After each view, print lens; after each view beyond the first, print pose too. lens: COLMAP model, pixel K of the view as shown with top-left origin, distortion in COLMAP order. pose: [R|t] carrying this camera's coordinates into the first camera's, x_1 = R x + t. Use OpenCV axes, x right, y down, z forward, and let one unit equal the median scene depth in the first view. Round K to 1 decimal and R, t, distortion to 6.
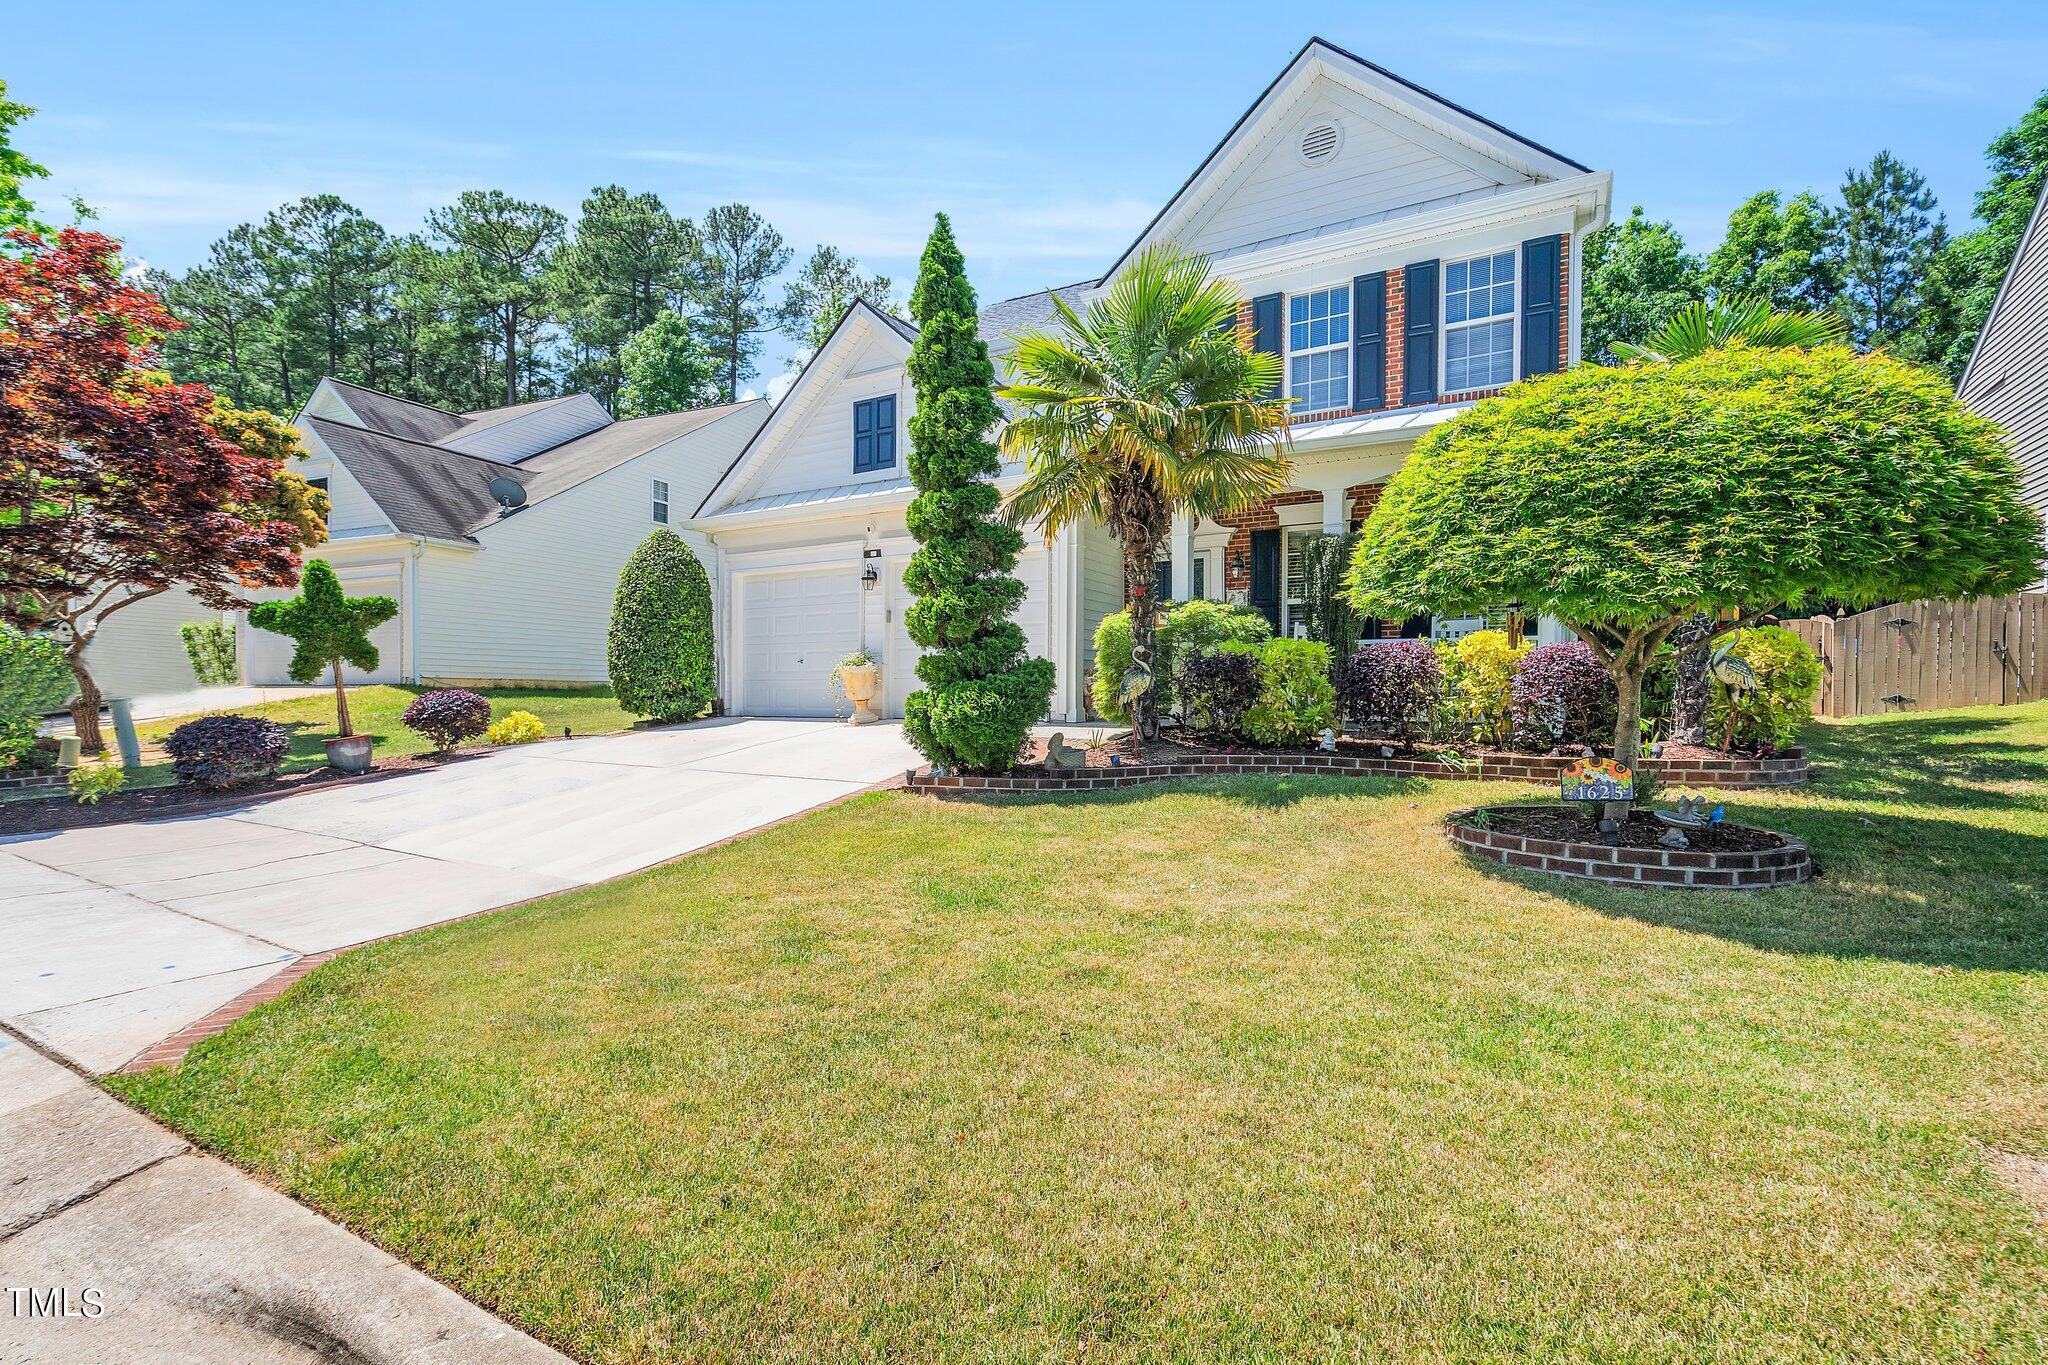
lens RADIAL K [[934.9, 0, 1029.4], [0, 934.9, 686.7], [0, 0, 1]] dist [-0.001657, 0.001474]
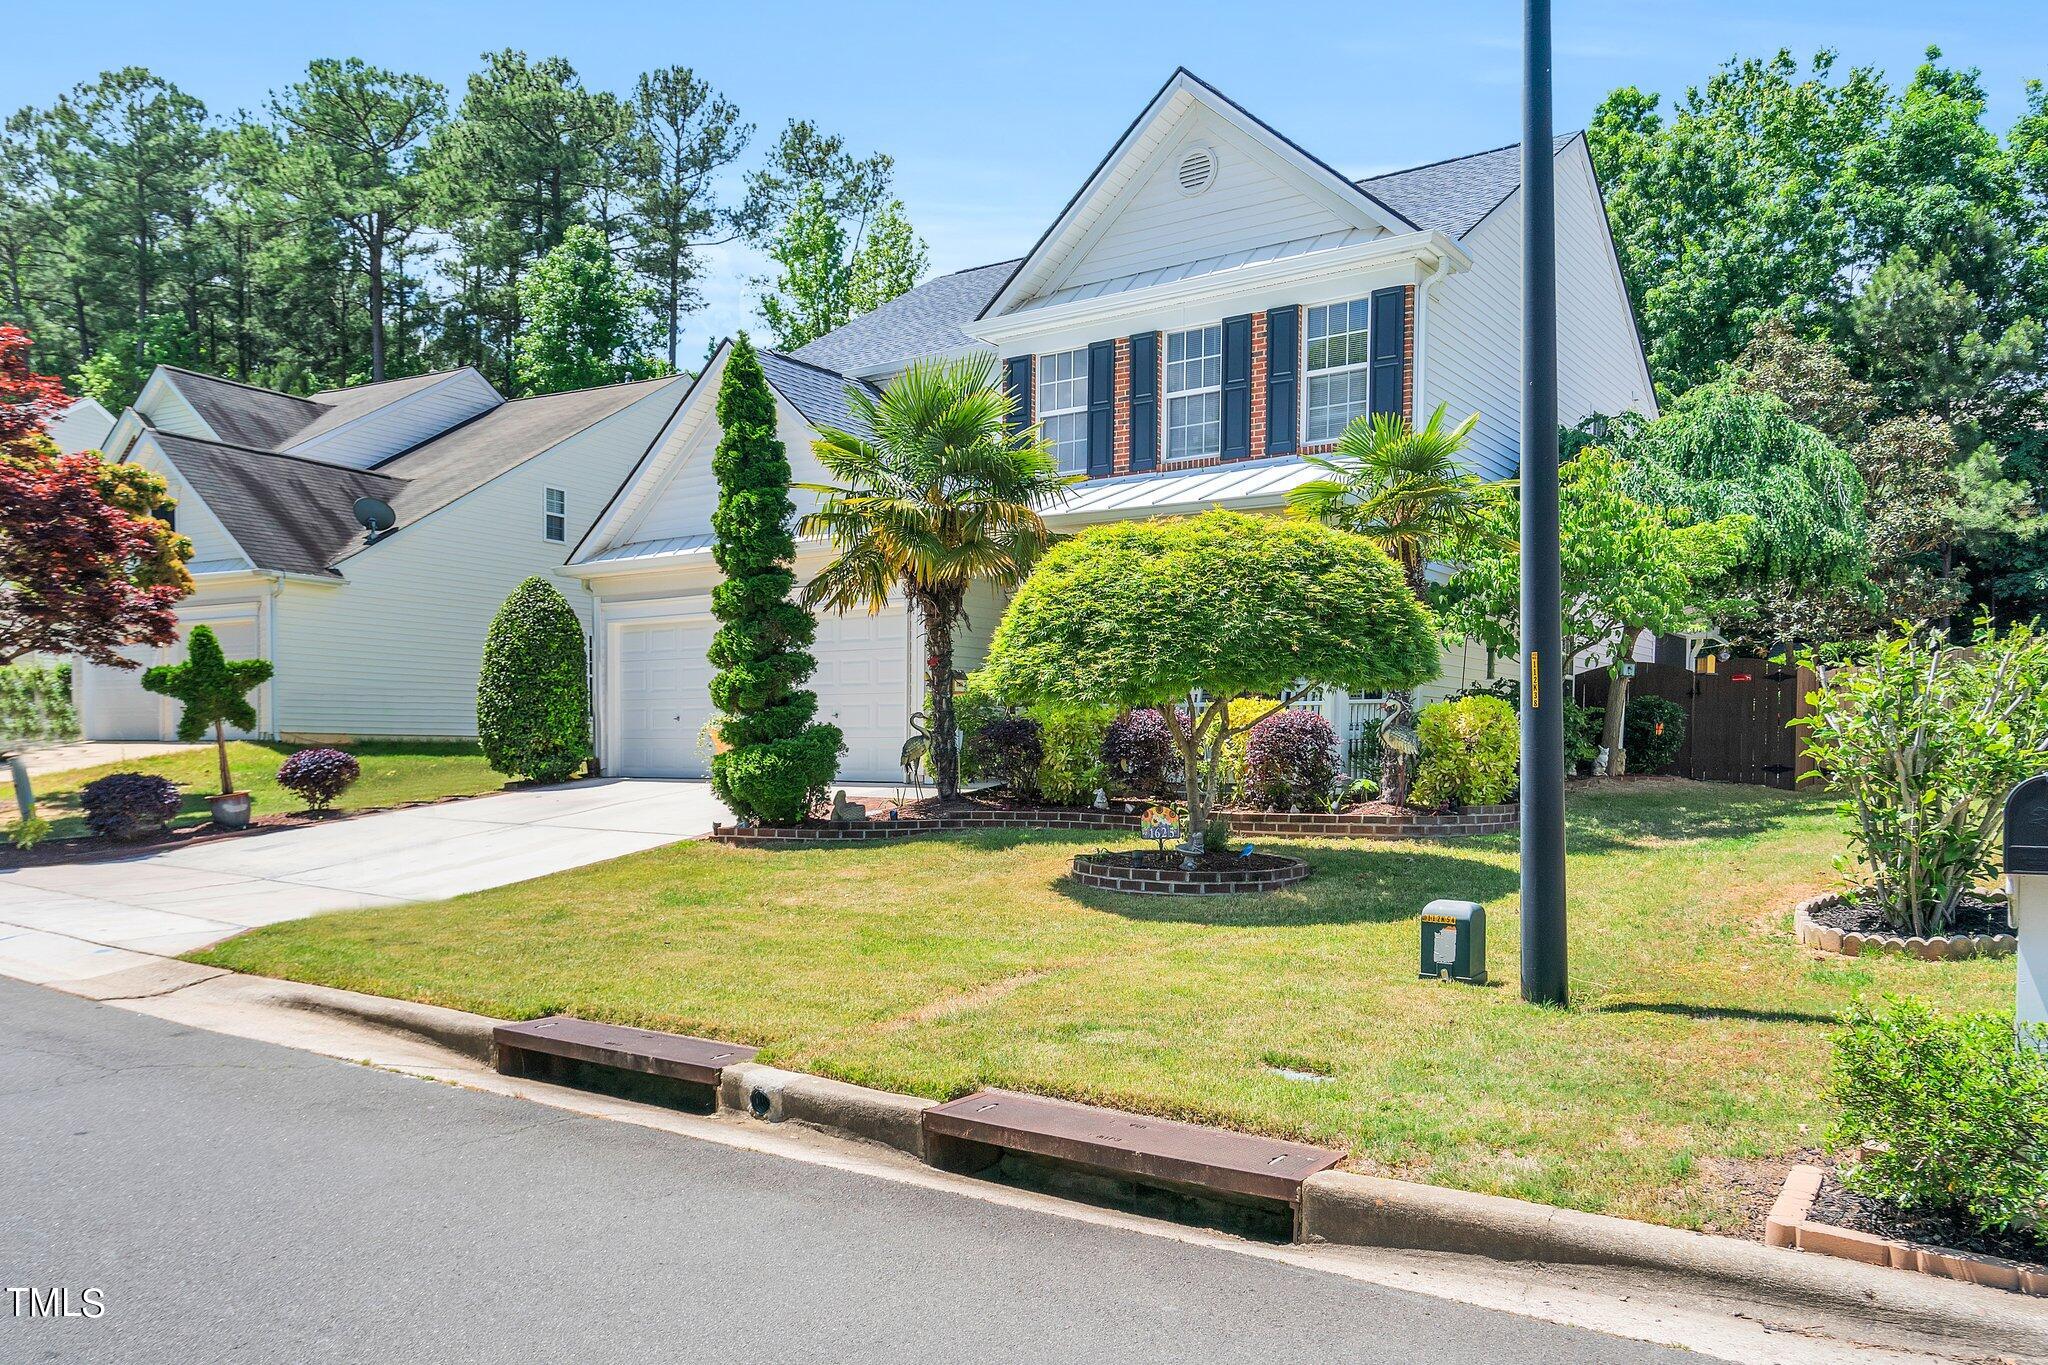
lens RADIAL K [[1489.3, 0, 1034.2], [0, 1489.3, 758.1], [0, 0, 1]] dist [0.022129, -0.011952]
pose [[0.995625, 0.002883, -0.093396, 0.257970], [-0.001583, 0.999901, 0.013986, -0.009193], [0.093427, -0.013777, 0.995531, -0.465168]]
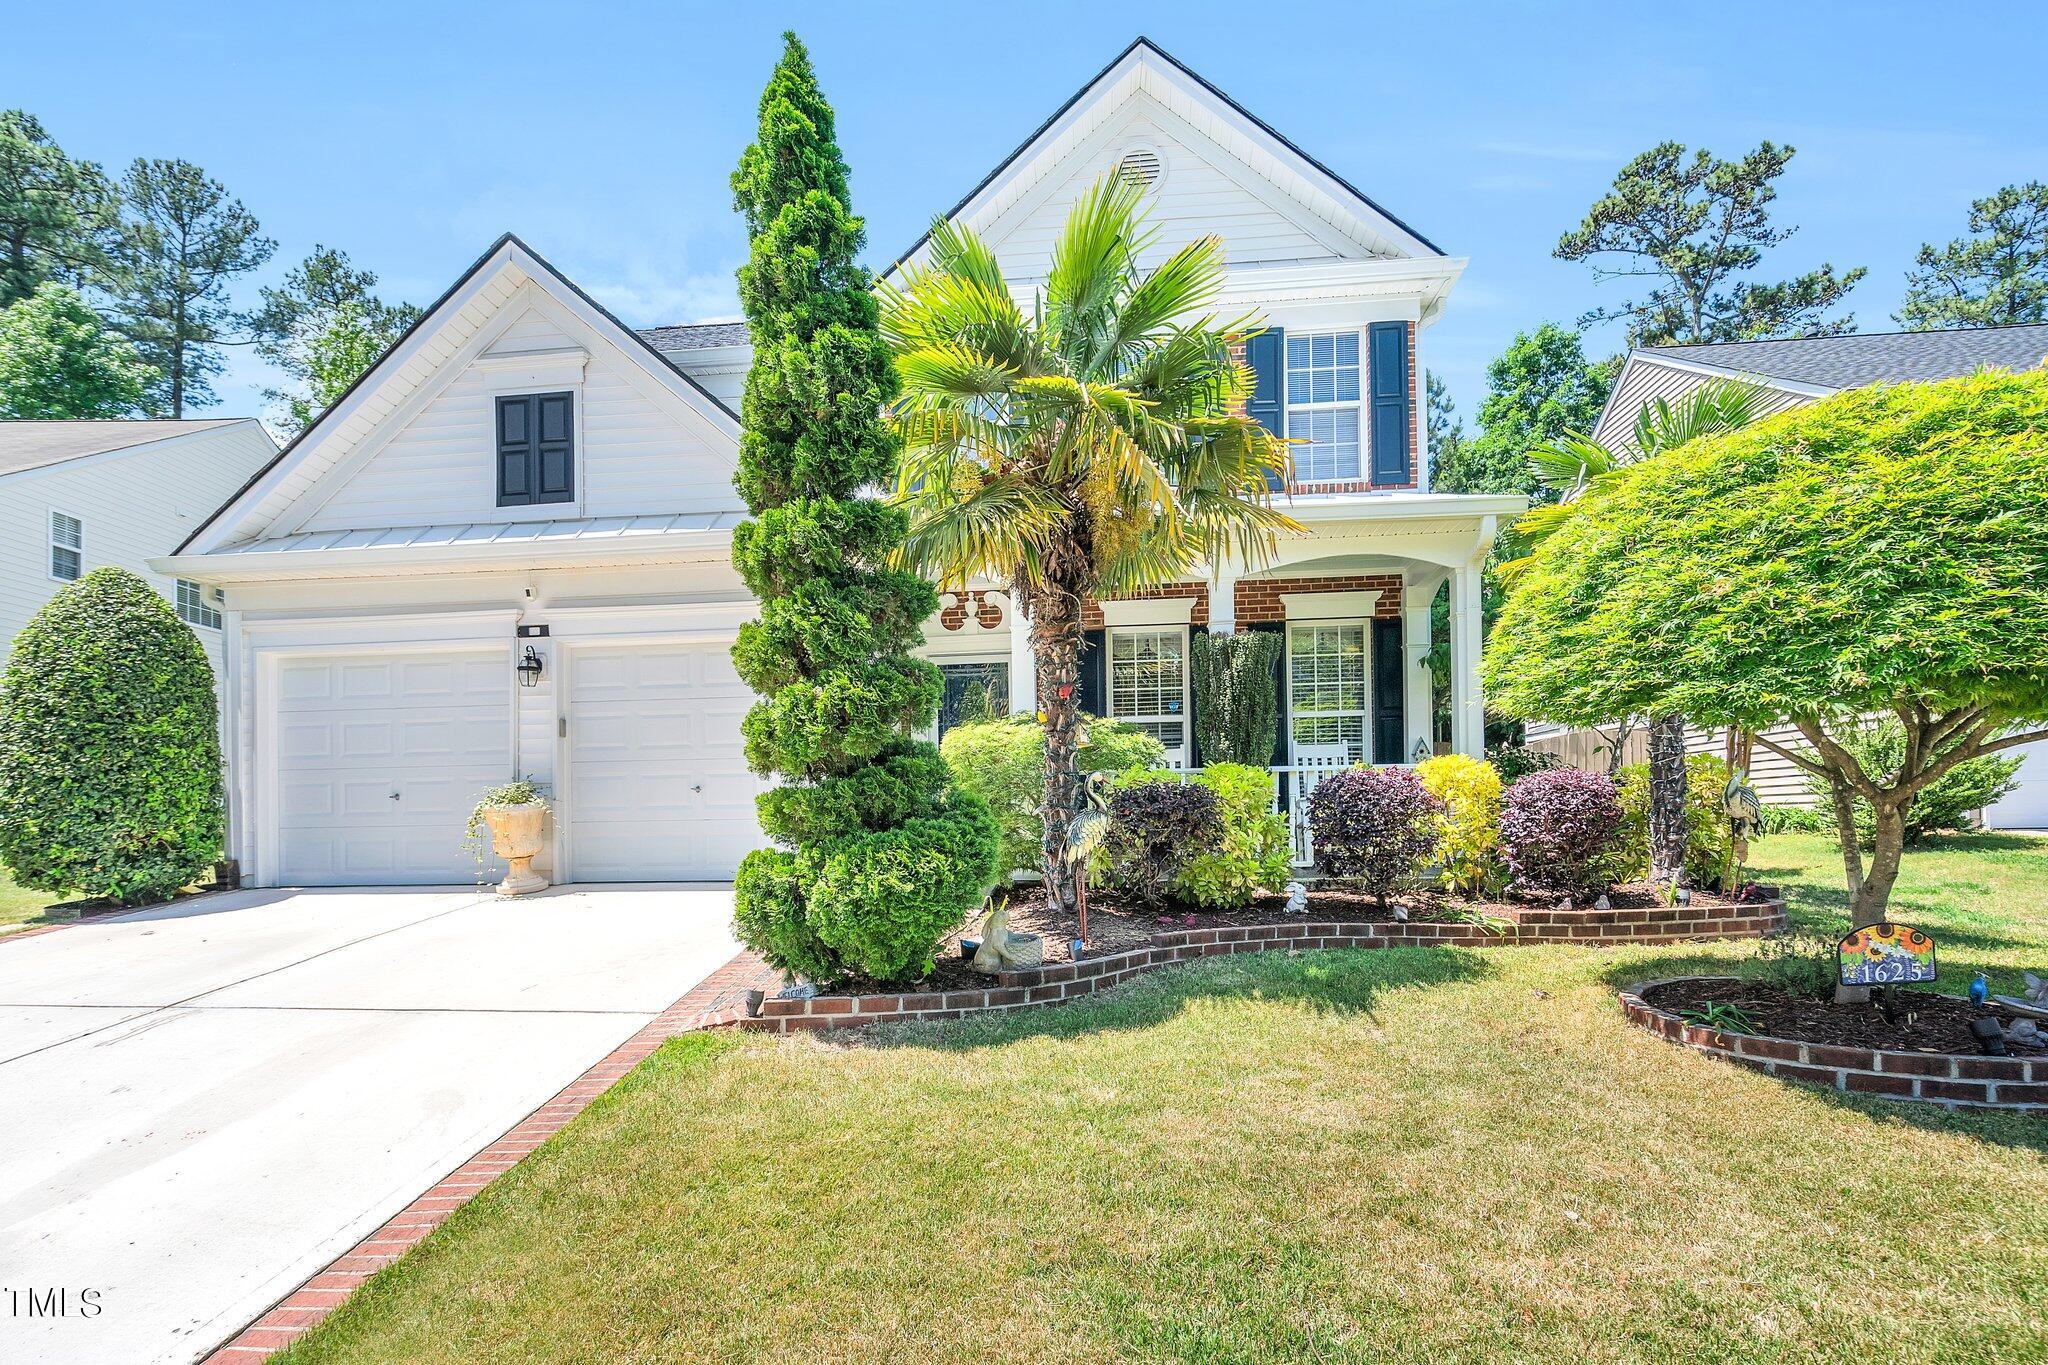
lens RADIAL K [[971.9, 0, 1016.8], [0, 971.9, 803.9], [0, 0, 1]] dist [-0.002494, -0.000564]
pose [[0.912727, -0.009058, 0.408469, -0.133046], [0.015192, 0.999815, -0.011774, -0.008405], [-0.408287, 0.016952, 0.912696, 0.239283]]
